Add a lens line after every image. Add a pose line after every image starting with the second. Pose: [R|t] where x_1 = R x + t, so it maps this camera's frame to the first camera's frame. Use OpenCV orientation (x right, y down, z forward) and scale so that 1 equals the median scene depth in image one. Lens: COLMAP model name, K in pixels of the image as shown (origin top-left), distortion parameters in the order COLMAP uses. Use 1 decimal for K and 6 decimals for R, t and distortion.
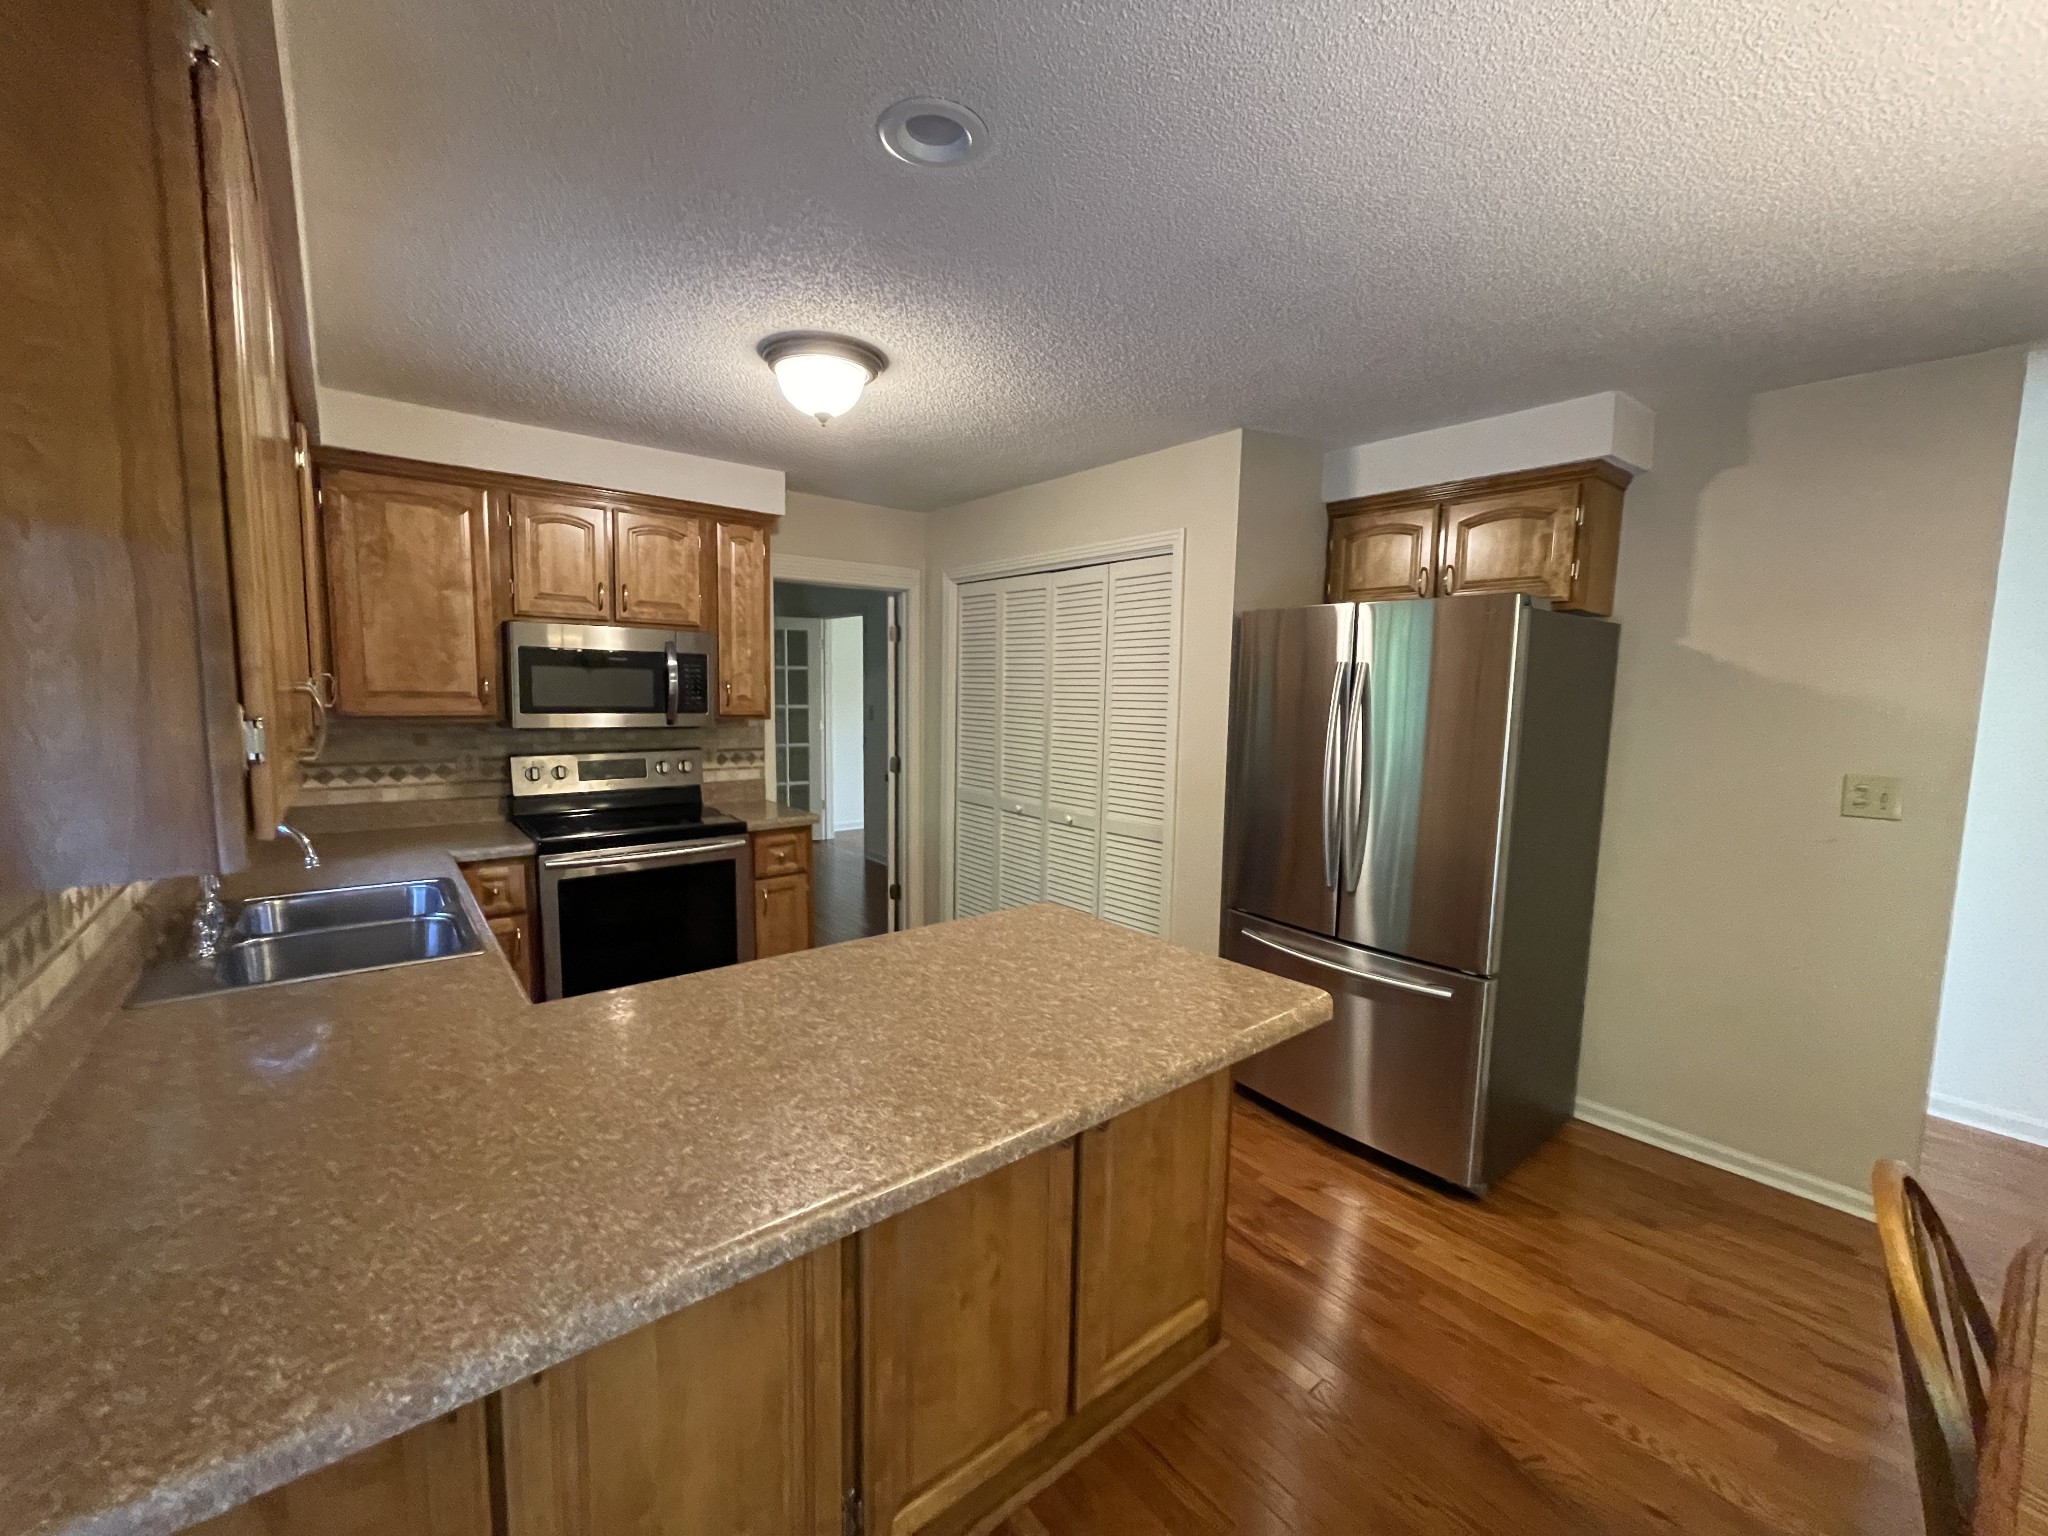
lens RADIAL K [[832.7, 0, 1018.7], [0, 832.7, 768.9], [0, 0, 1]] dist [-0.002814, -0.000094]
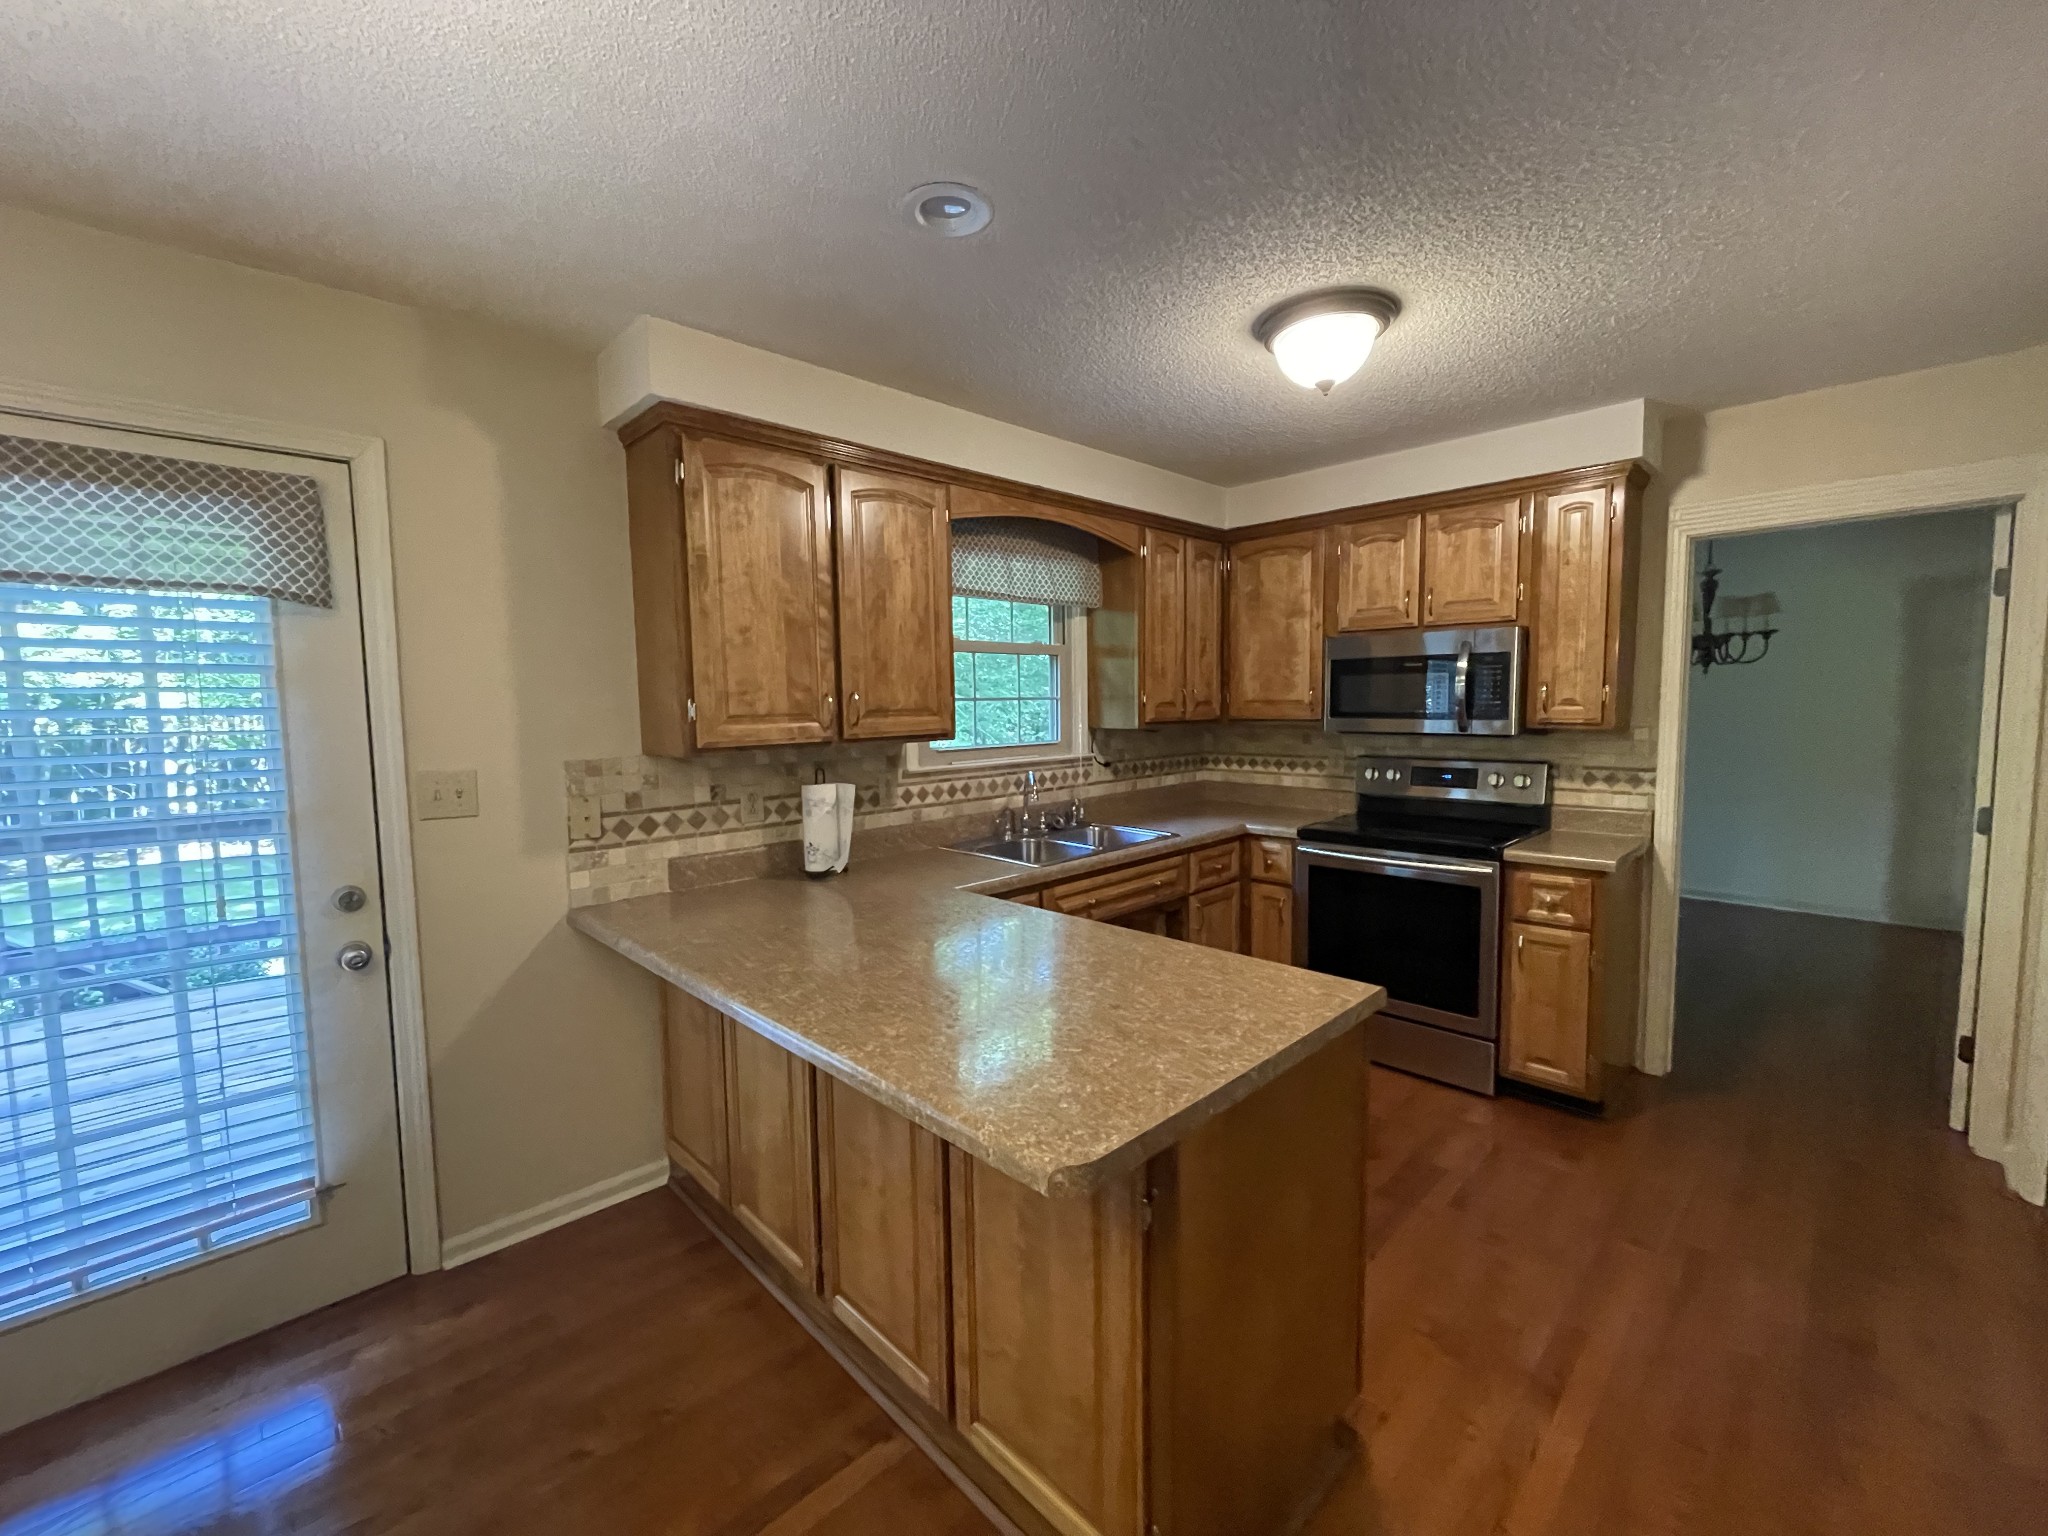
lens RADIAL K [[832.7, 0, 1018.7], [0, 832.7, 768.9], [0, 0, 1]] dist [-0.002814, -0.000094]
pose [[0.085445, 0.060701, -0.994492, 0.490681], [-0.085273, 0.994926, 0.053401, -0.020672], [0.992687, 0.080241, 0.090187, 0.461313]]
